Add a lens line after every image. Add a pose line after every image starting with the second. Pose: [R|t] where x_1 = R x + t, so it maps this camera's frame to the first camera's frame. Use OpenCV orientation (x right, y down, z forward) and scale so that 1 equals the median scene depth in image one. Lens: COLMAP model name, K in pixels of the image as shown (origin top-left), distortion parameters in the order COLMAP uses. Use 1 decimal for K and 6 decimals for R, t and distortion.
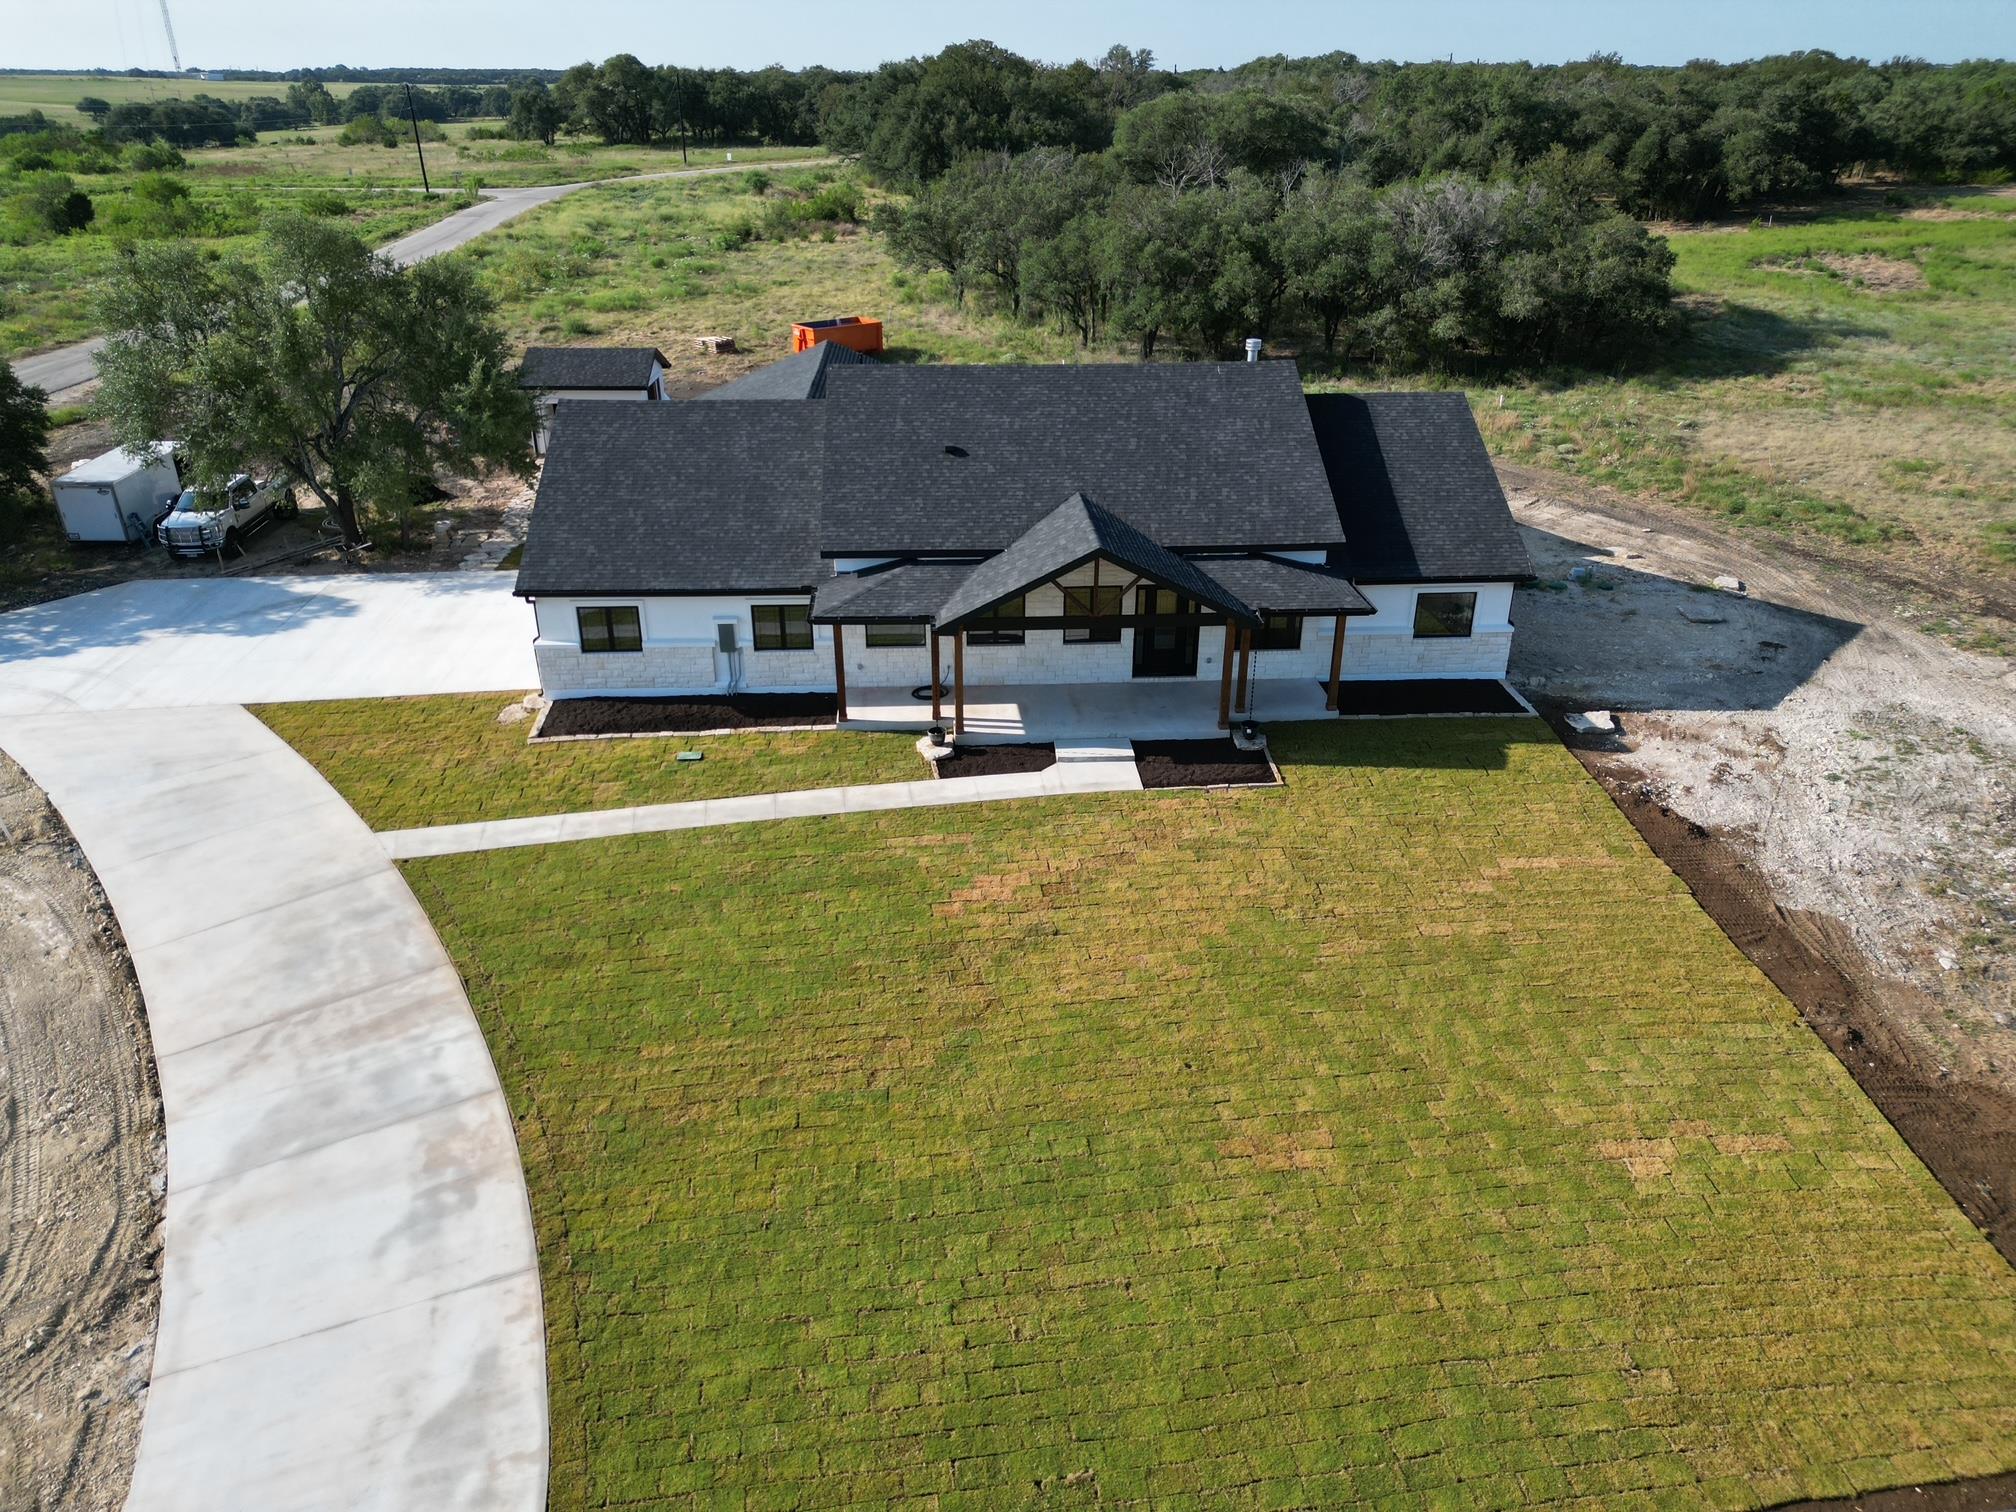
lens RADIAL K [[1416.0, 0, 1012.9], [0, 1416.0, 768.5], [0, 0, 1]] dist [0.053420, -0.047047]
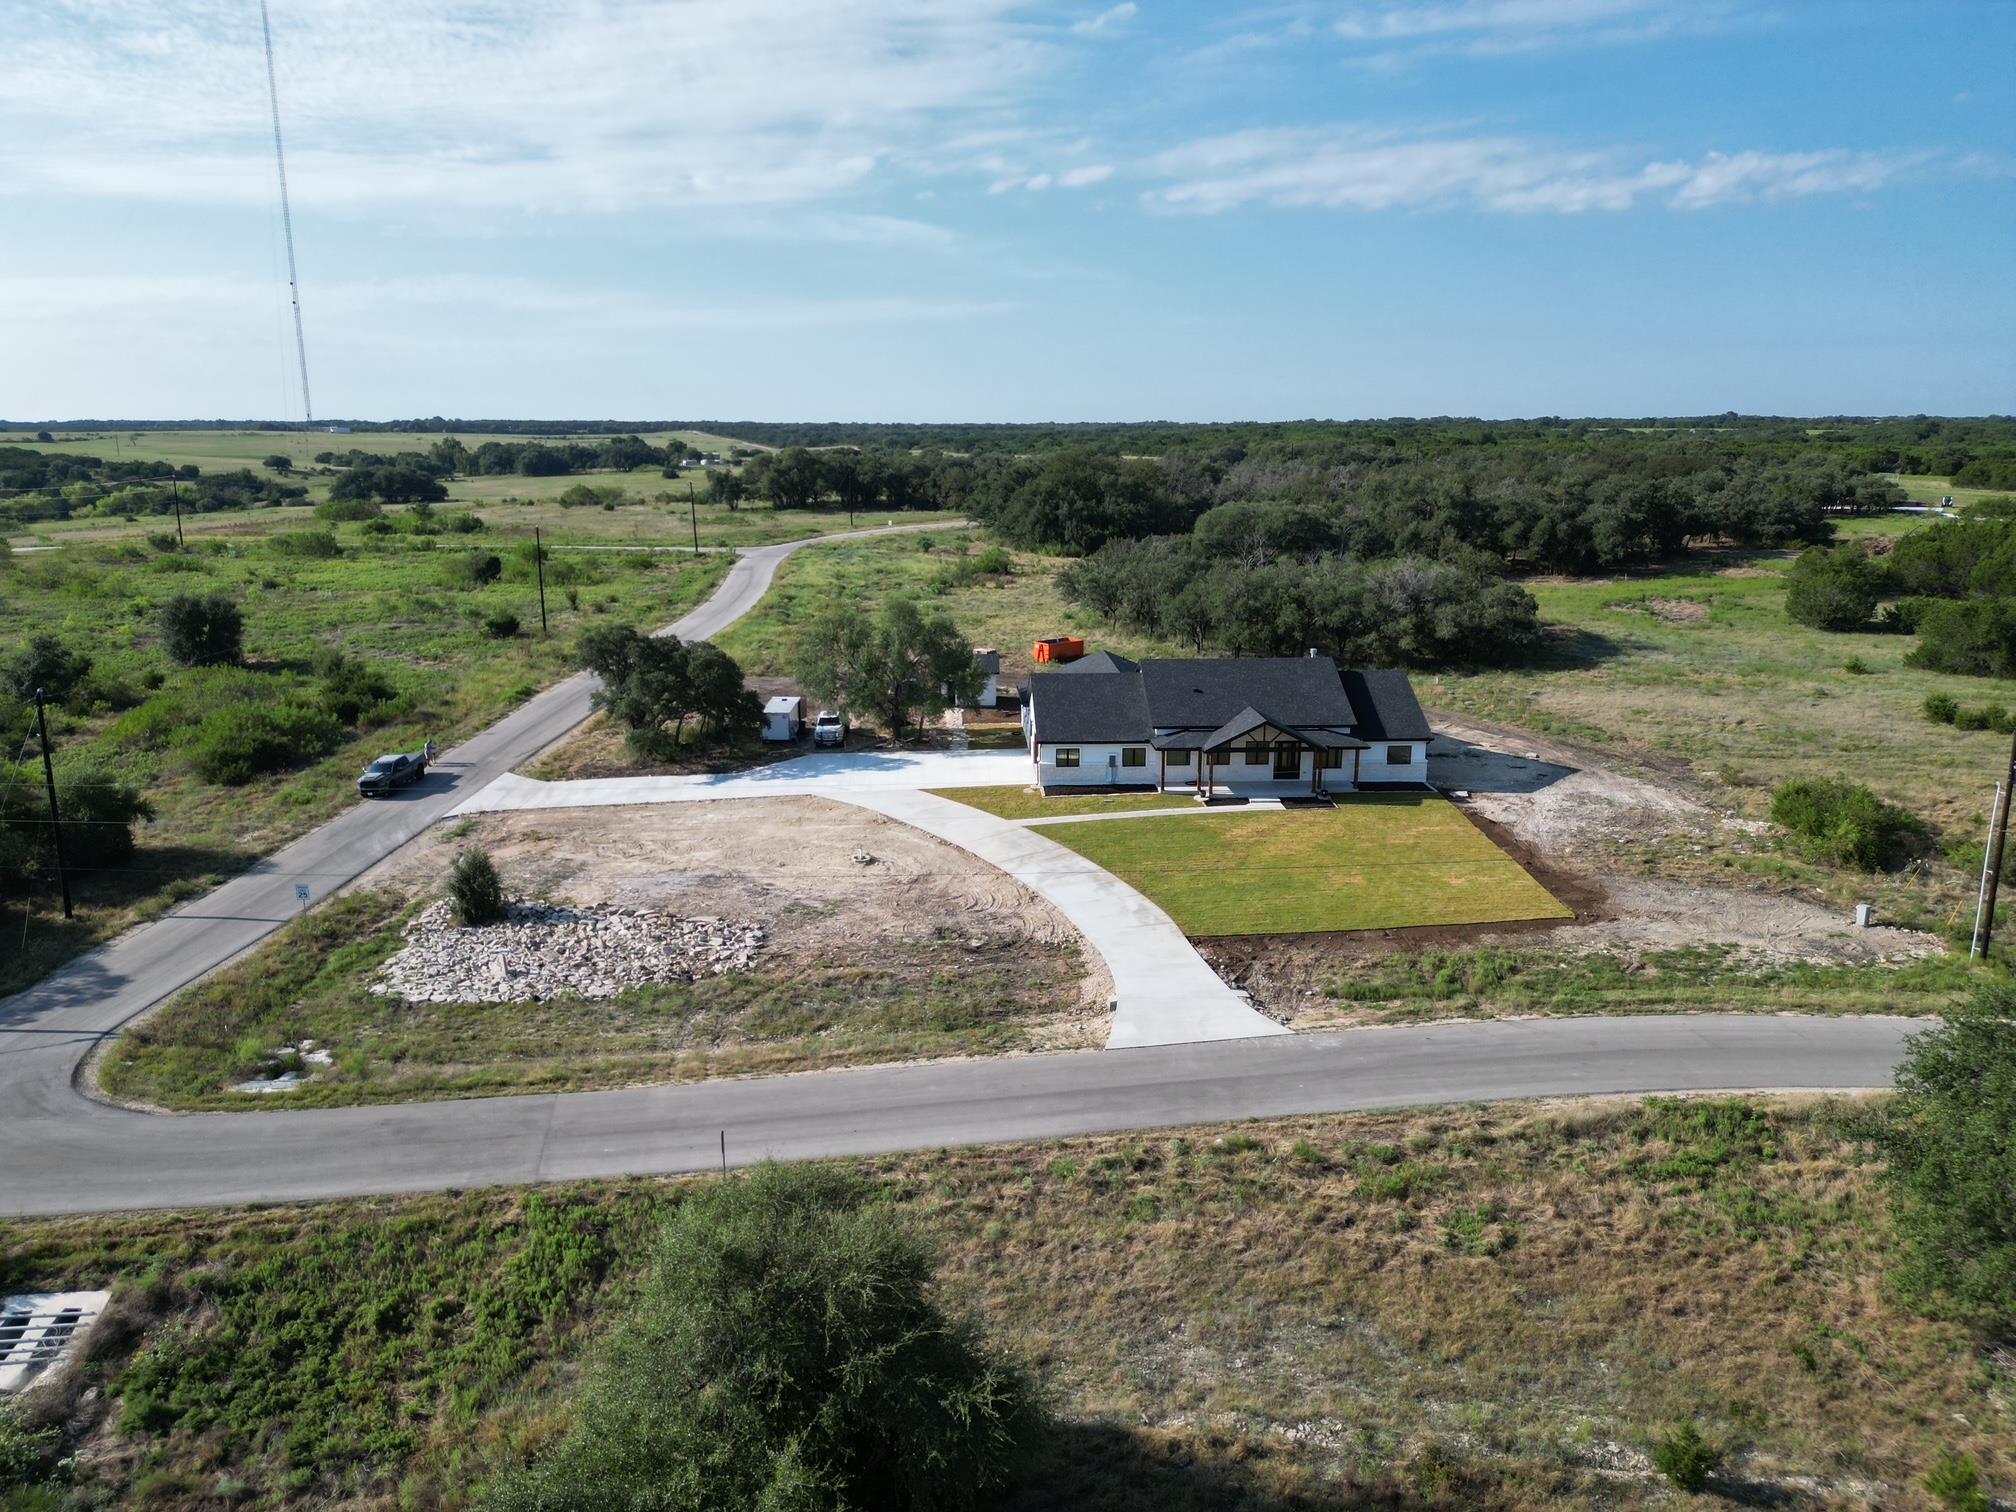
lens RADIAL K [[1416.0, 0, 1003.4], [0, 1416.0, 754.9], [0, 0, 1]] dist [0.053420, -0.047047]
pose [[0.999870, 0.002342, -0.015983, -0.367294], [-0.005768, 0.975977, -0.217799, 0.461859], [0.015089, 0.217862, 0.975863, -1.514729]]
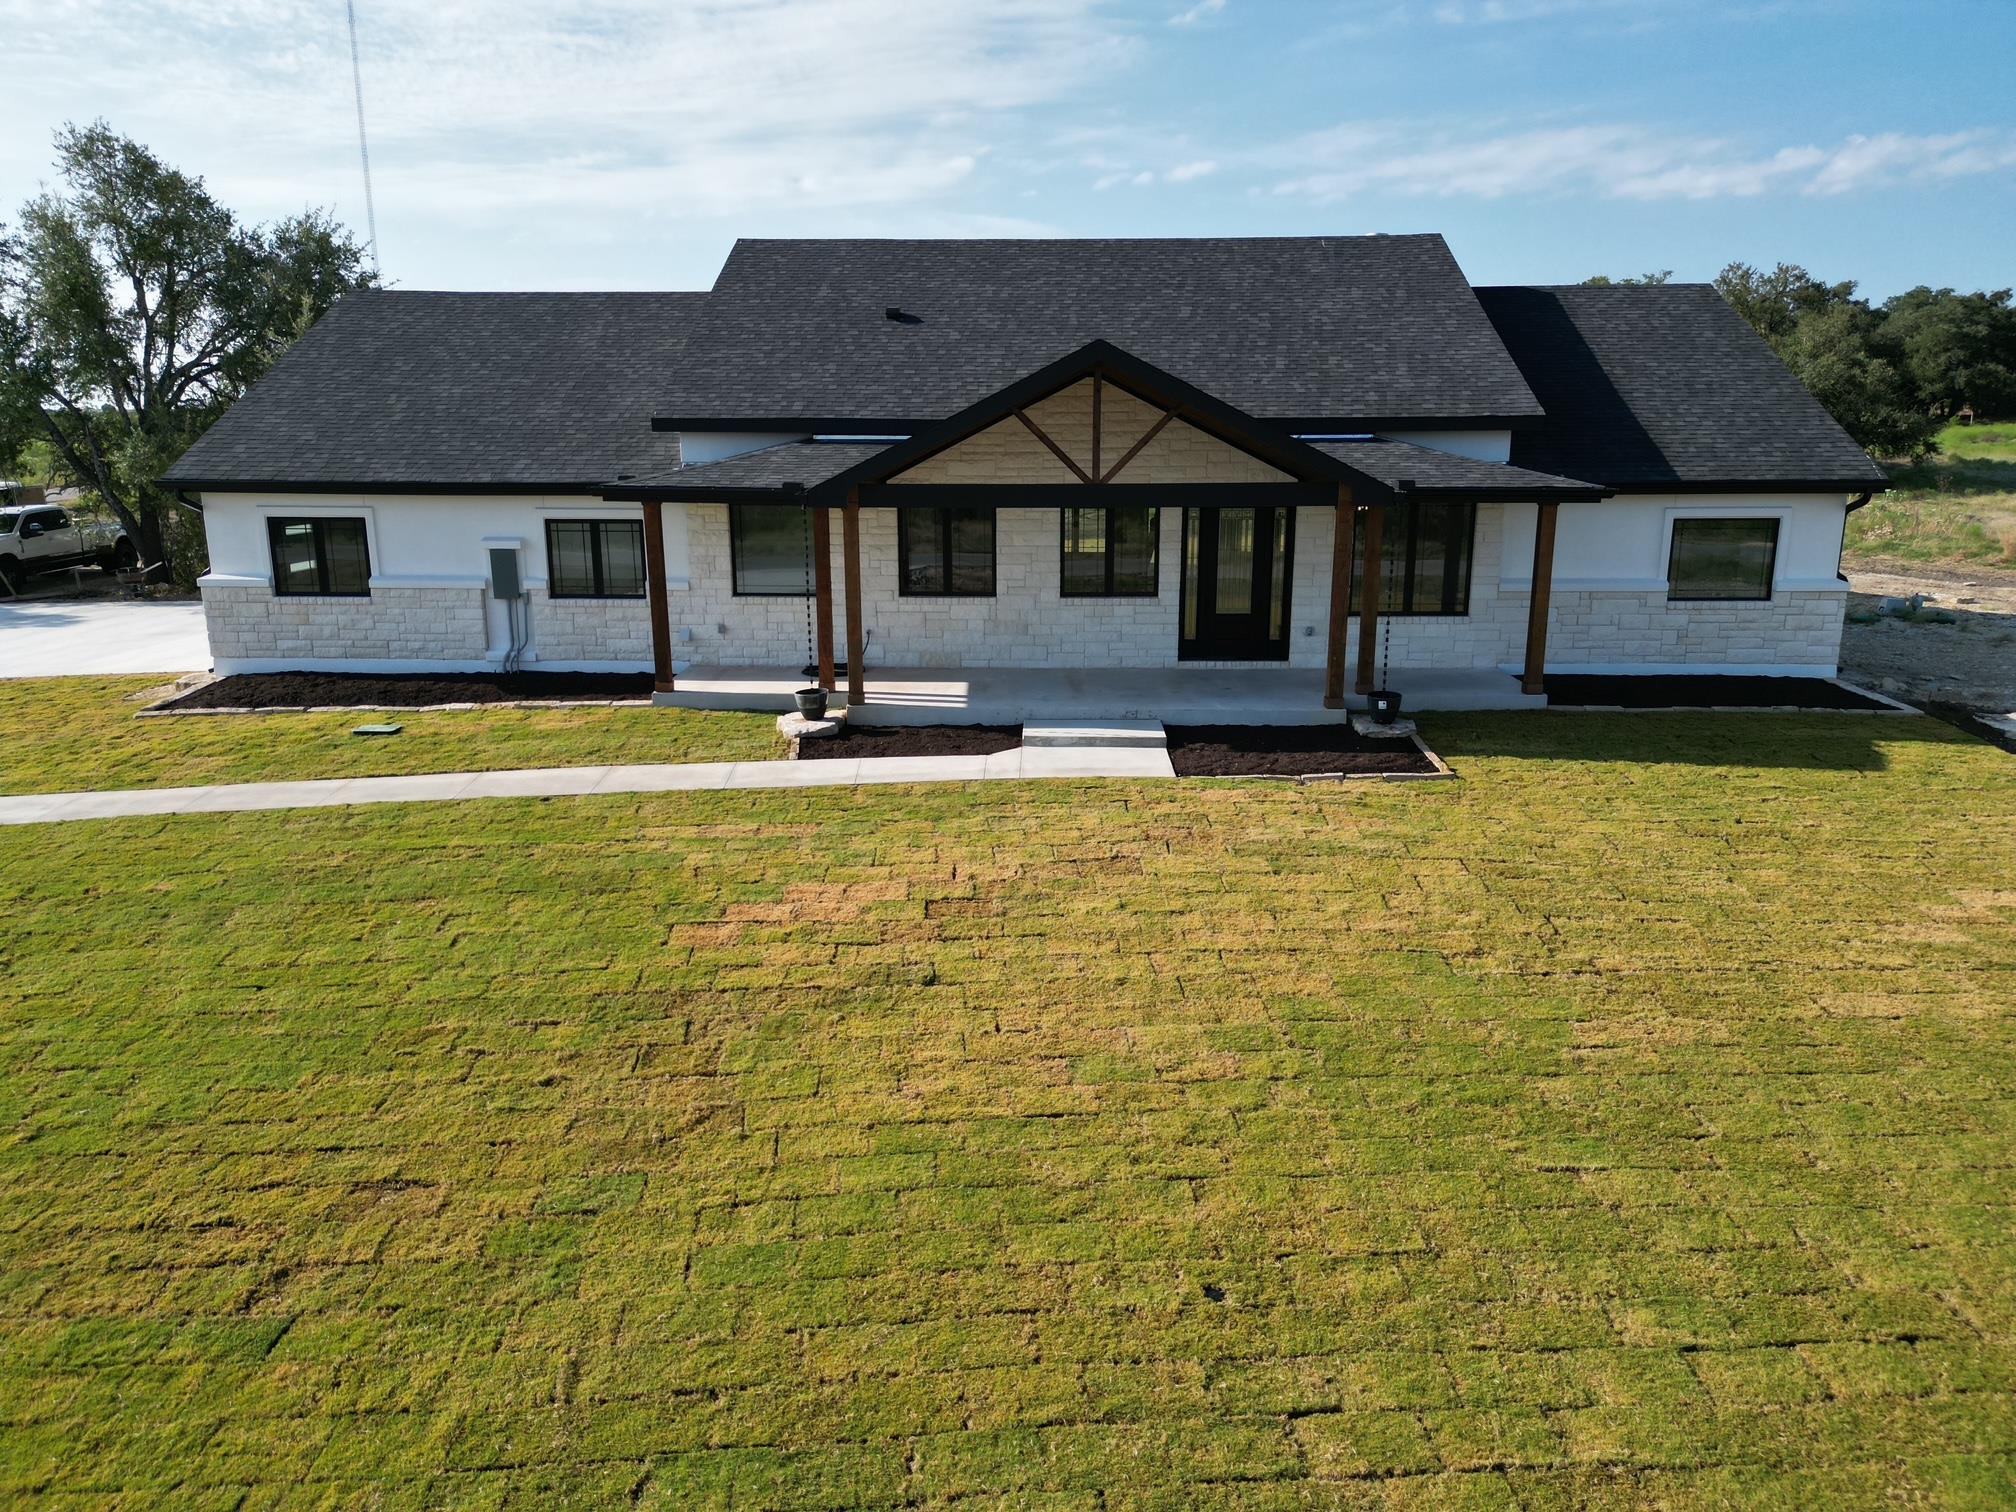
lens RADIAL K [[1416.0, 0, 1026.4], [0, 1416.0, 754.0], [0, 0, 1]] dist [0.053420, -0.047047]
pose [[0.996611, 0.018342, -0.080183, 0.073446], [-0.035931, 0.973973, -0.223799, 0.114936], [0.073992, 0.225922, 0.971331, 0.455900]]
